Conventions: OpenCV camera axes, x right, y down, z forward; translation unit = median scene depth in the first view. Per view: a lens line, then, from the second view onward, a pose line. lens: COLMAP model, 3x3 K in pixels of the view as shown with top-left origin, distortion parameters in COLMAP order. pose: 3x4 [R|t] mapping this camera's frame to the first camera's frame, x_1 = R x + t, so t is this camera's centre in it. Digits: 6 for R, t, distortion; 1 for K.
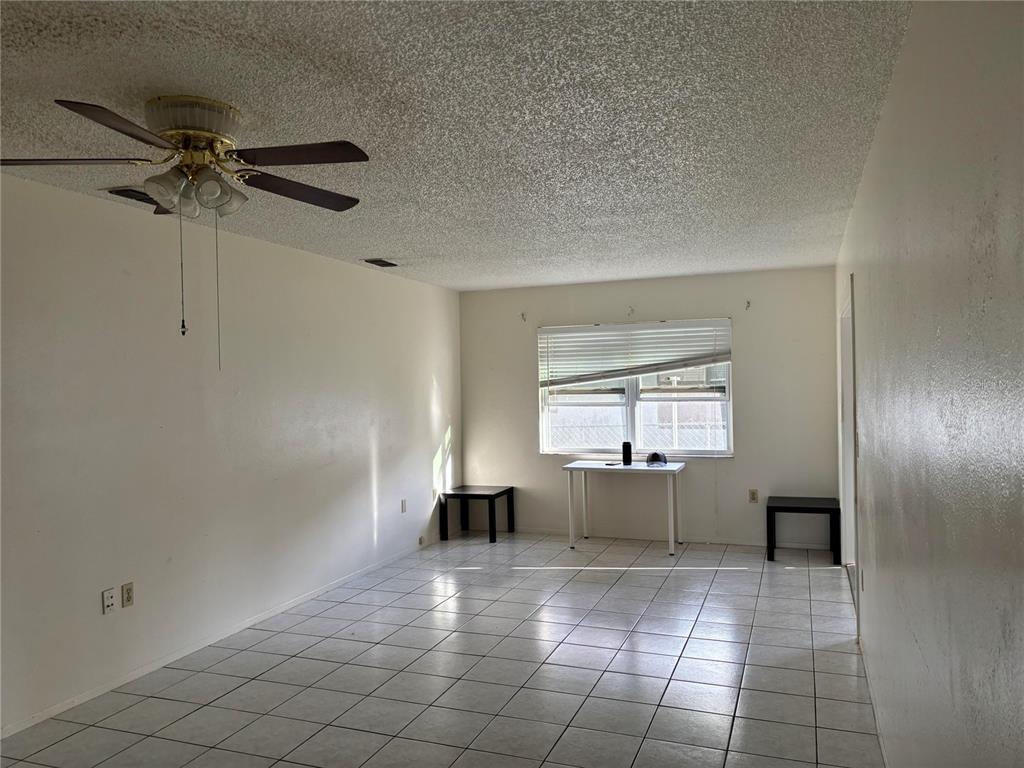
lens RADIAL K [[773.9, 0, 512.0], [0, 773.9, 384.0], [0, 0, 1]] dist [0.026332, -0.044369]
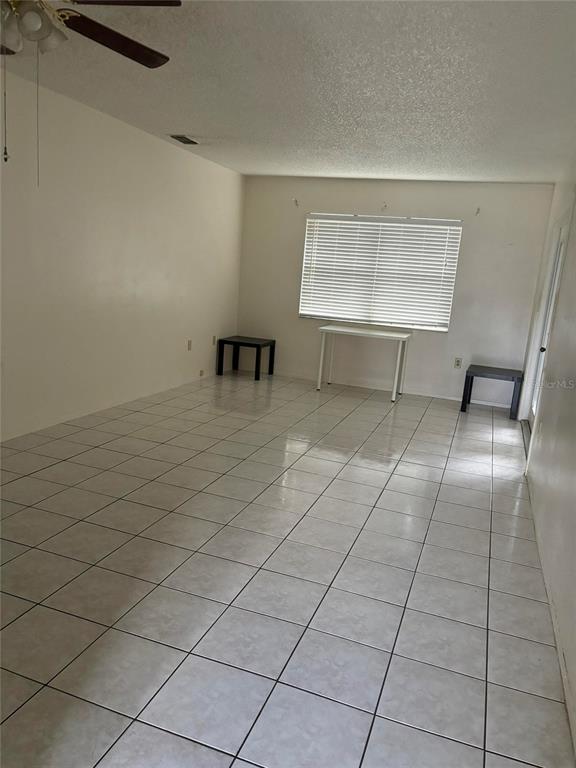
lens RADIAL K [[580.5, 0, 288.0], [0, 580.5, 384.0], [0, 0, 1]] dist [0.026332, -0.044369]
pose [[0.994900, 0.094256, 0.035904, -0.013215], [-0.099426, 0.976354, 0.191955, 0.041260], [-0.016963, -0.194546, 0.980747, 0.085838]]
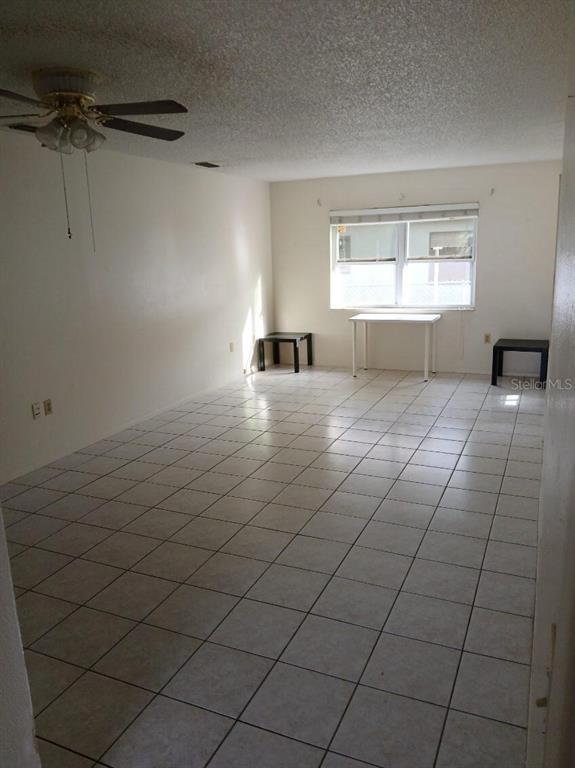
lens RADIAL K [[596.8, 0, 287.5], [0, 596.8, 384.0], [0, 0, 1]] dist [0.061656, -0.130550]
pose [[0.998437, 0.003255, -0.055799, 0.046415], [0.009320, 0.974634, 0.223612, -0.037789], [0.055112, -0.223783, 0.973080, -0.130275]]
